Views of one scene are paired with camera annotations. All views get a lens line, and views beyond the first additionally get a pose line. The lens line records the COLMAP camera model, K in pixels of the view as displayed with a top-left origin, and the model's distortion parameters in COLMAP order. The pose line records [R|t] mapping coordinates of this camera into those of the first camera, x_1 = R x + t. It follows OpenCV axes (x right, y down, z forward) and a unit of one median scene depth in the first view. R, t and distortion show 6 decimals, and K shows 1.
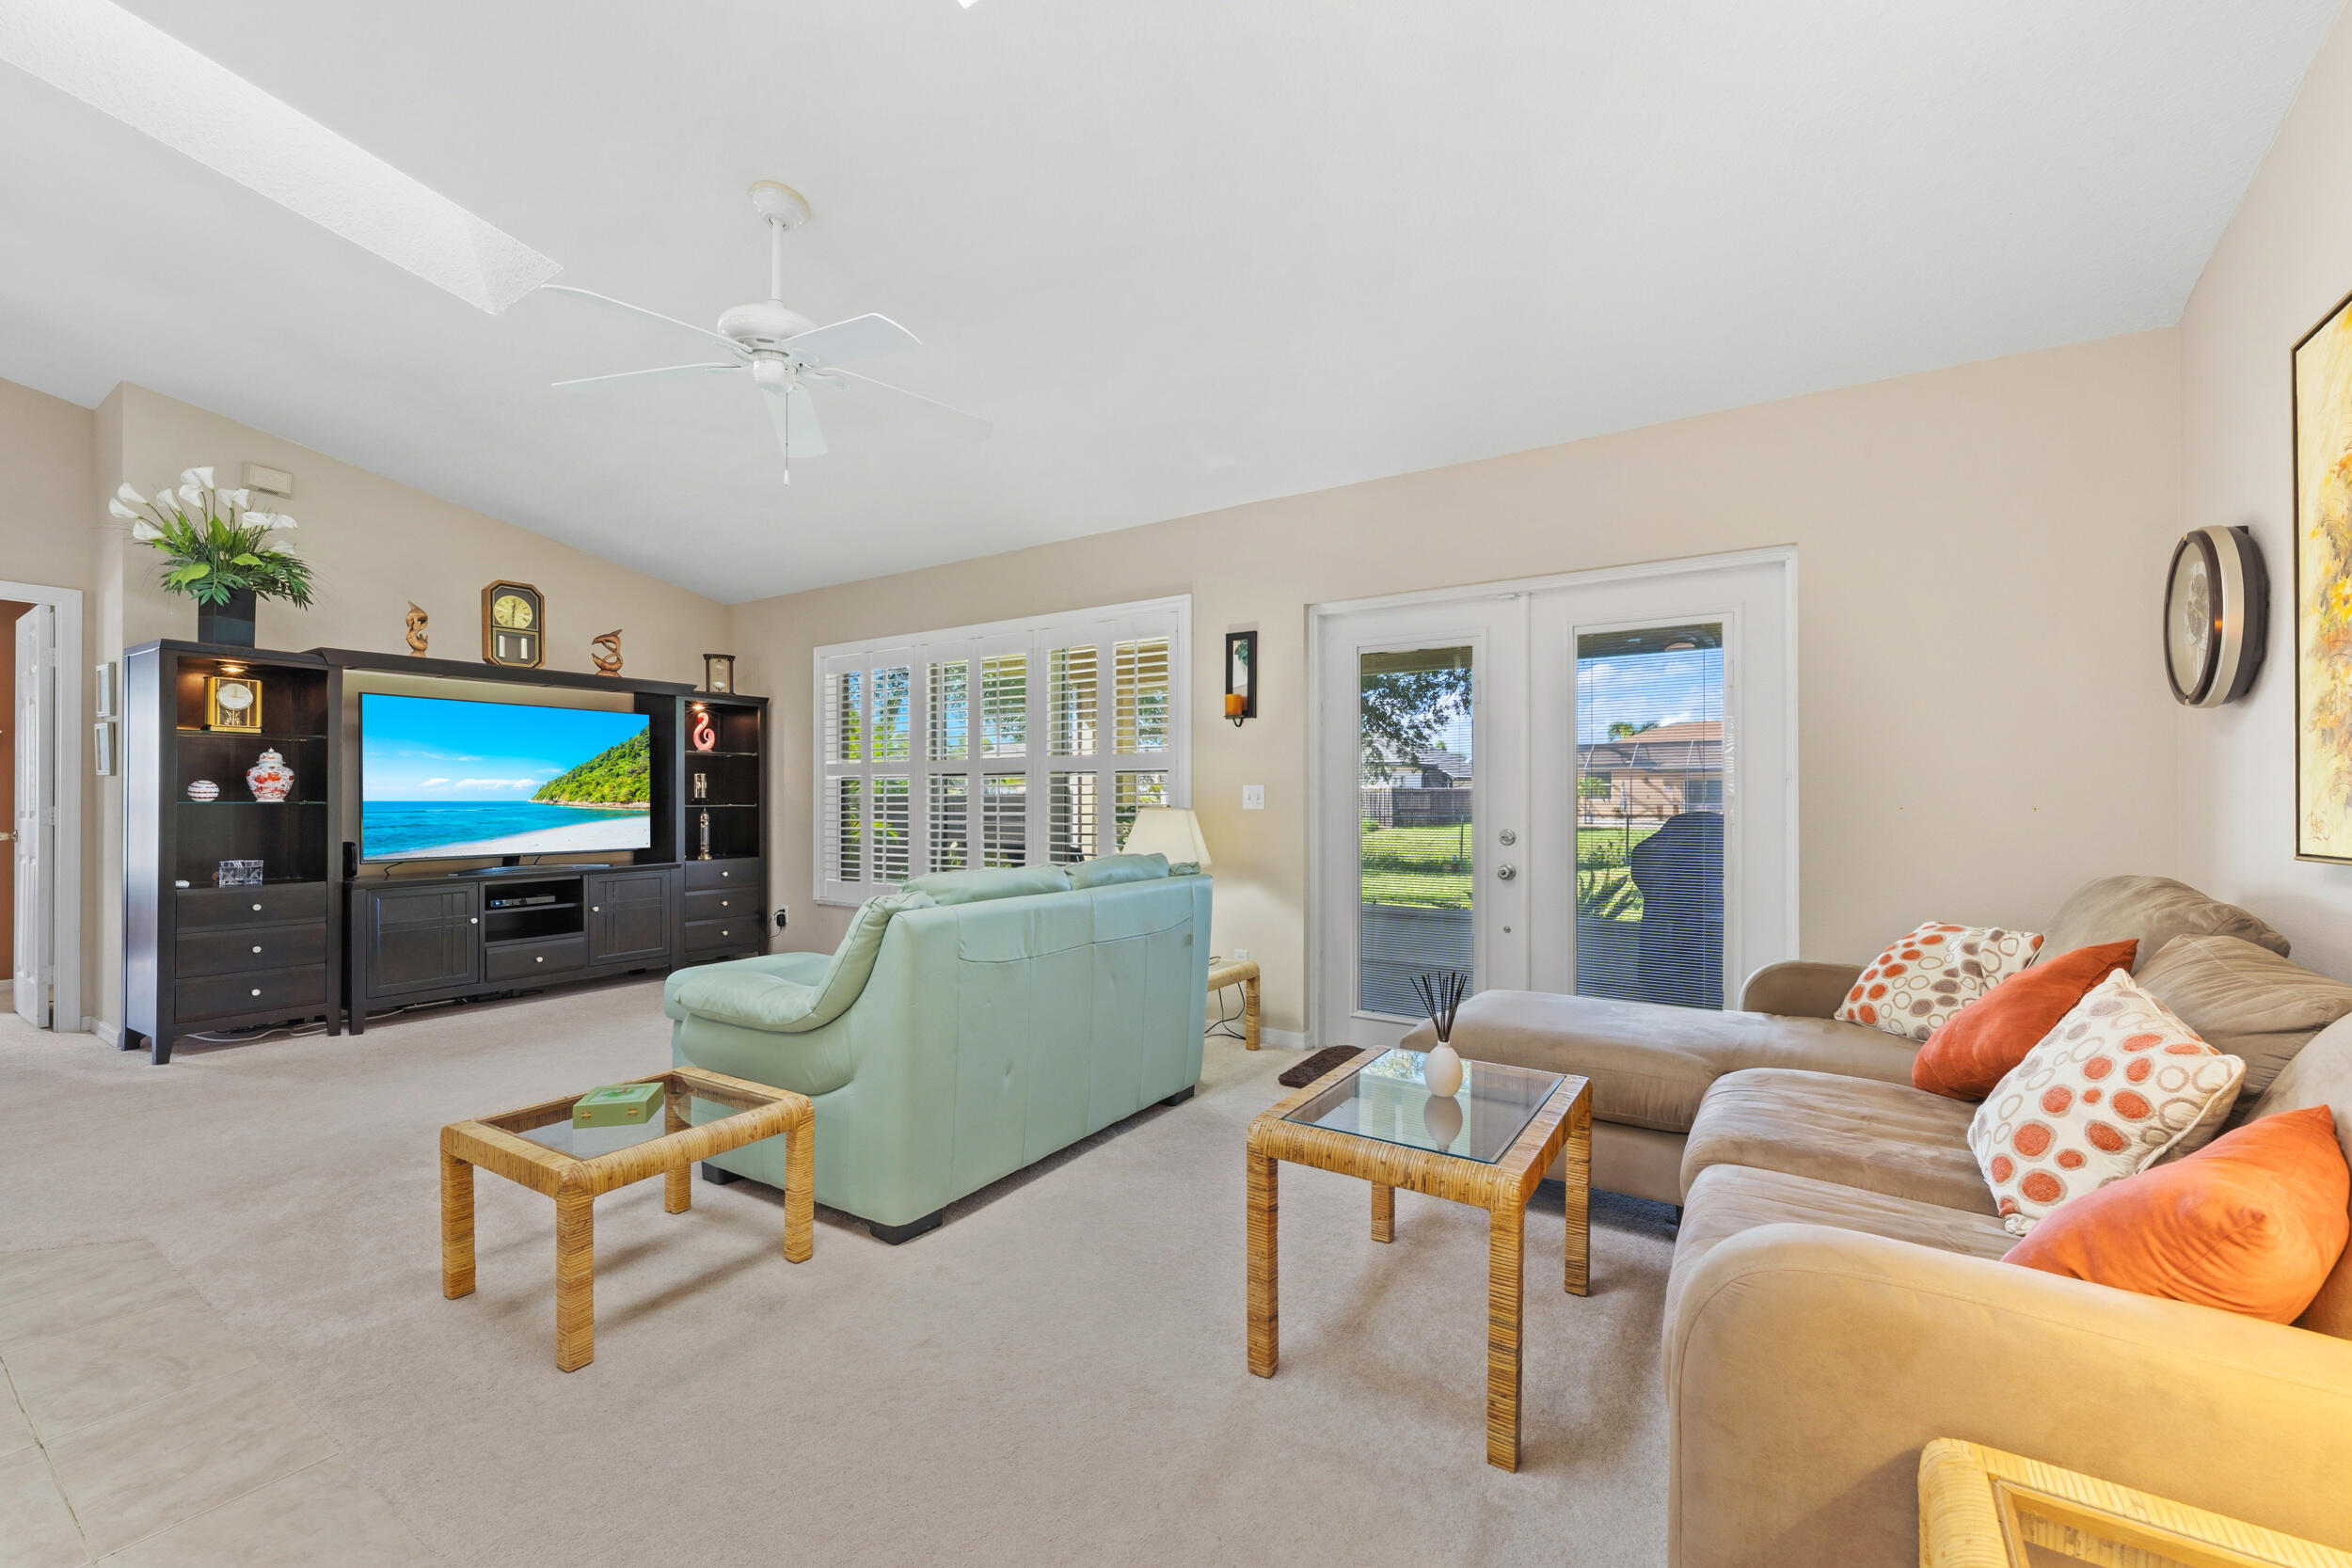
lens RADIAL K [[965.6, 0, 1173.7], [0, 965.6, 794.5], [0, 0, 1]] dist [-0.000980, 0.000694]
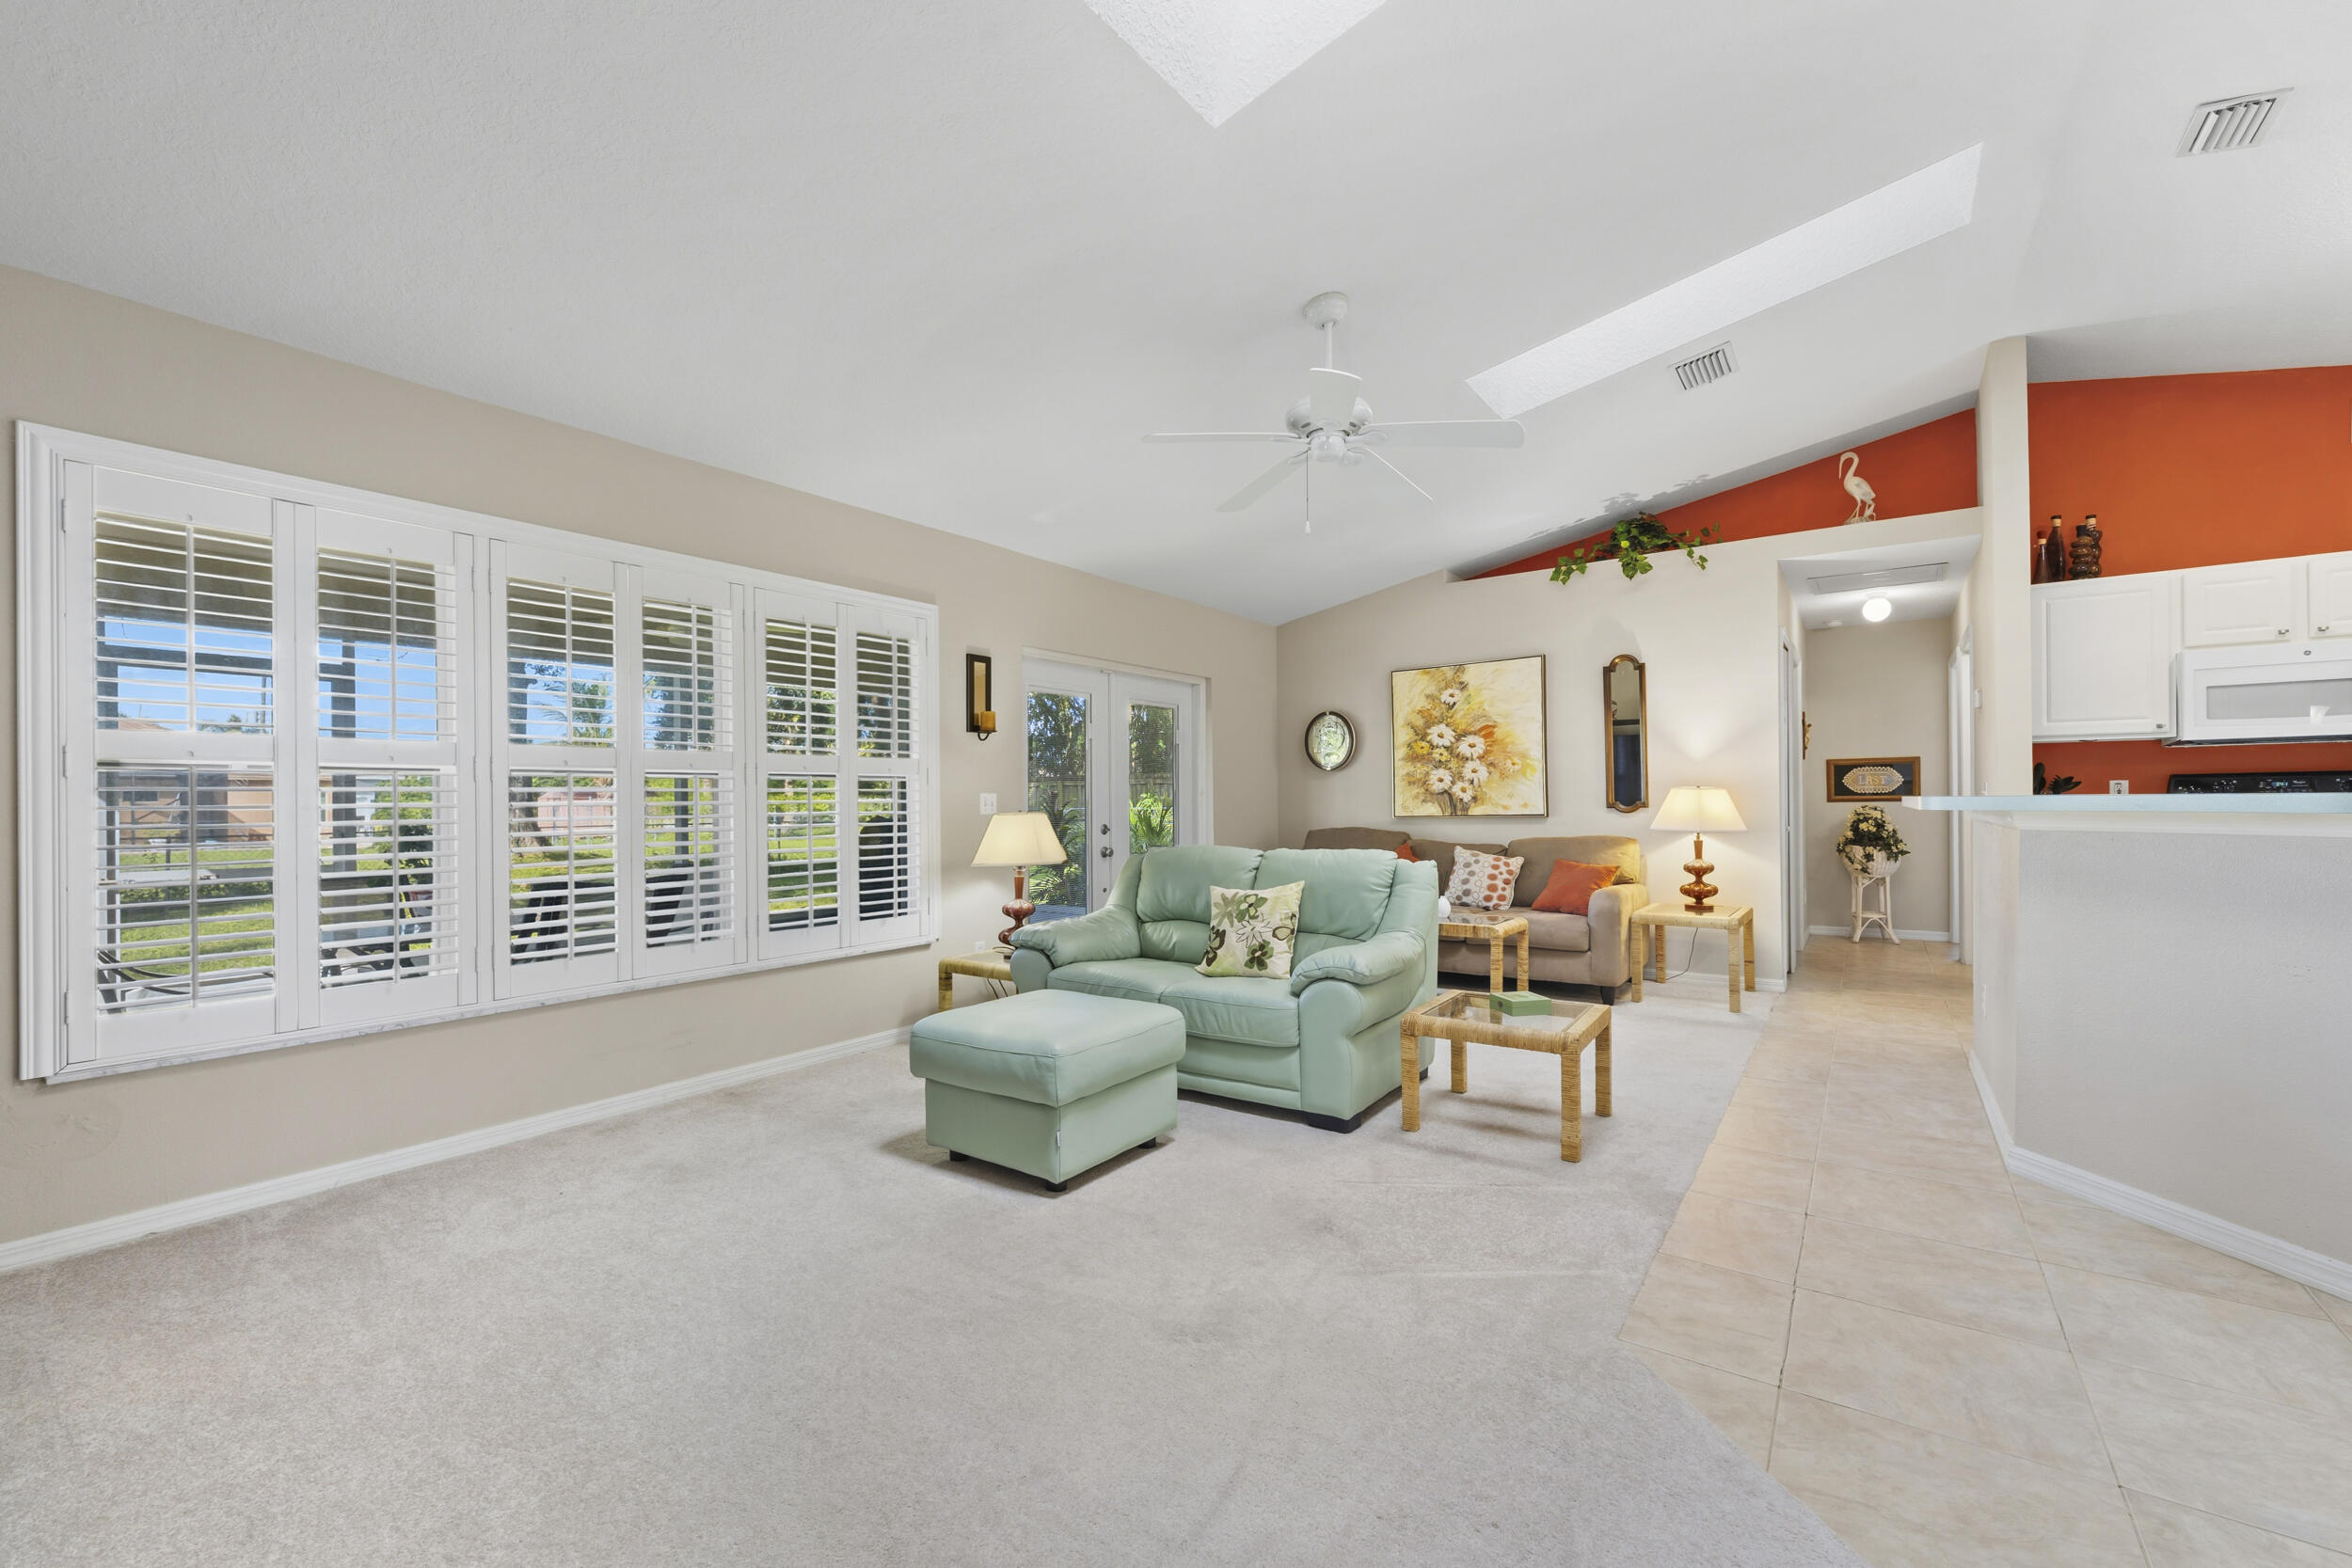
lens RADIAL K [[965.6, 0, 1177.9], [0, 965.6, 802.4], [0, 0, 1]] dist [-0.000980, 0.000694]
pose [[0.030141, 0.000626, 0.999545, -1.382658], [0.006277, 0.999980, -0.000816, 0.004884], [-0.999526, 0.006298, 0.030136, 0.983025]]
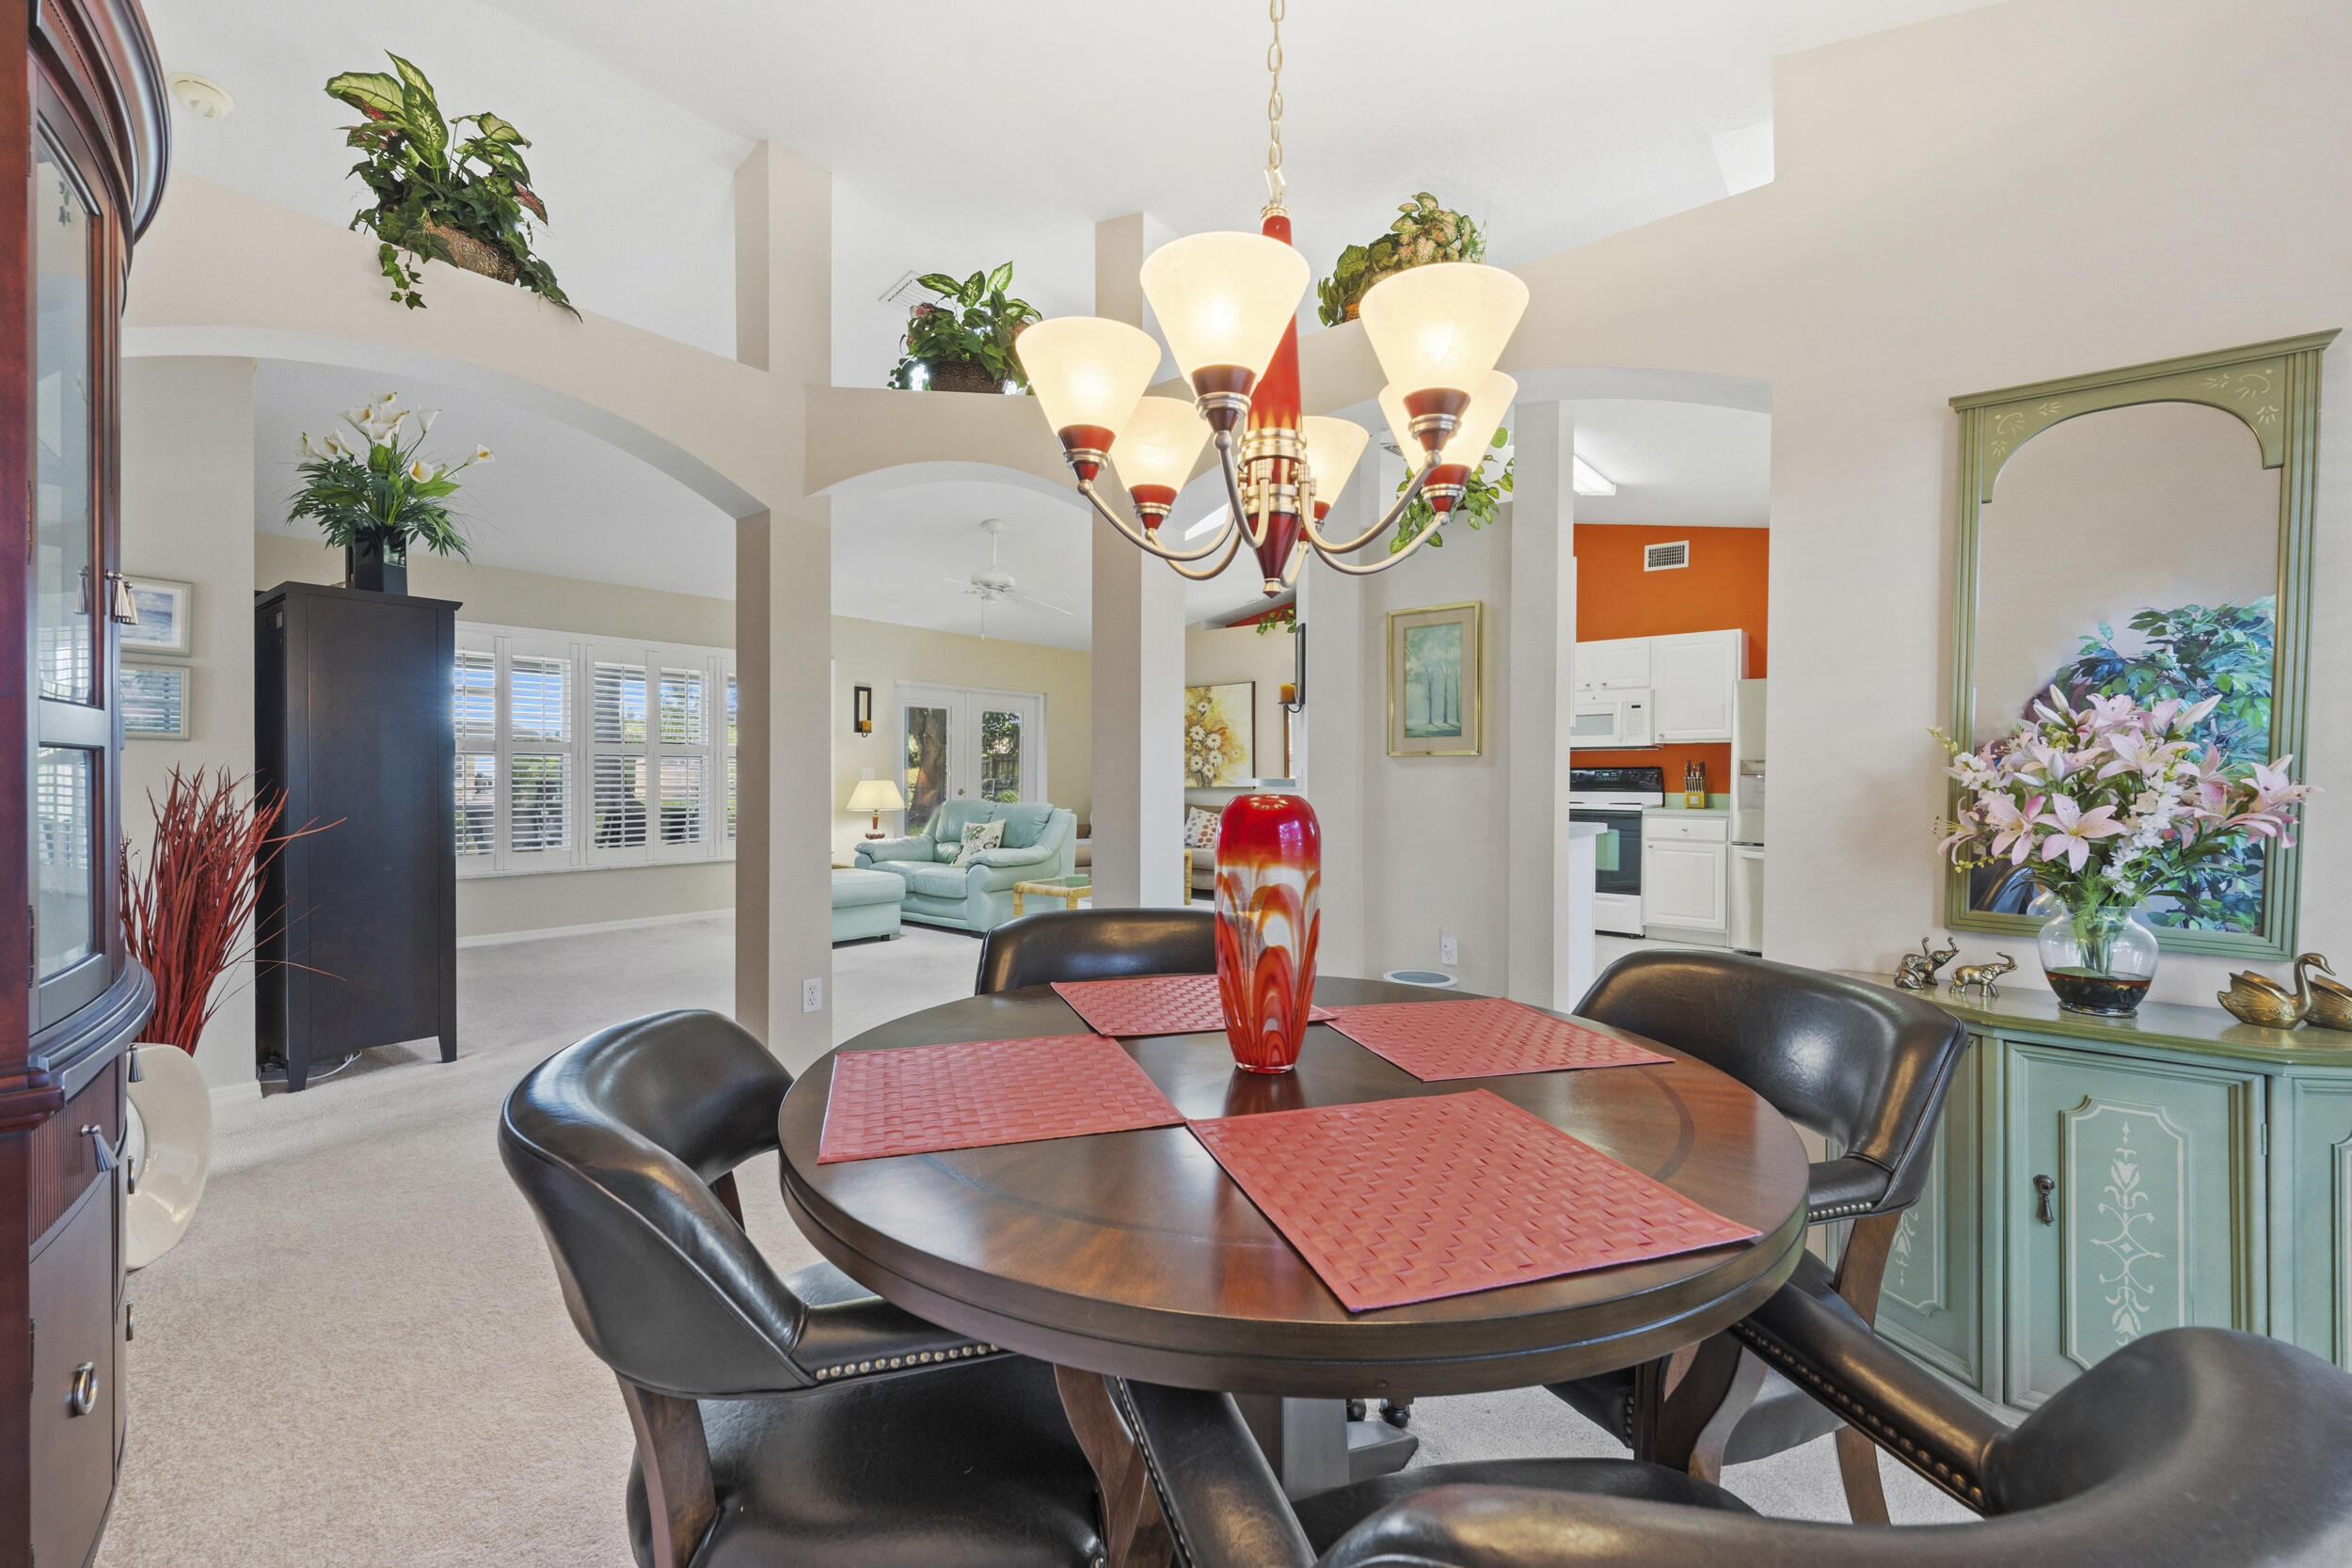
lens RADIAL K [[965.6, 0, 1173.1], [0, 965.6, 770.5], [0, 0, 1]] dist [-0.000980, 0.000694]
pose [[0.105715, 0.007903, 0.994365, -2.322634], [-0.008153, 0.999942, -0.007081, 0.004619], [-0.994363, -0.007358, 0.105773, 0.261245]]
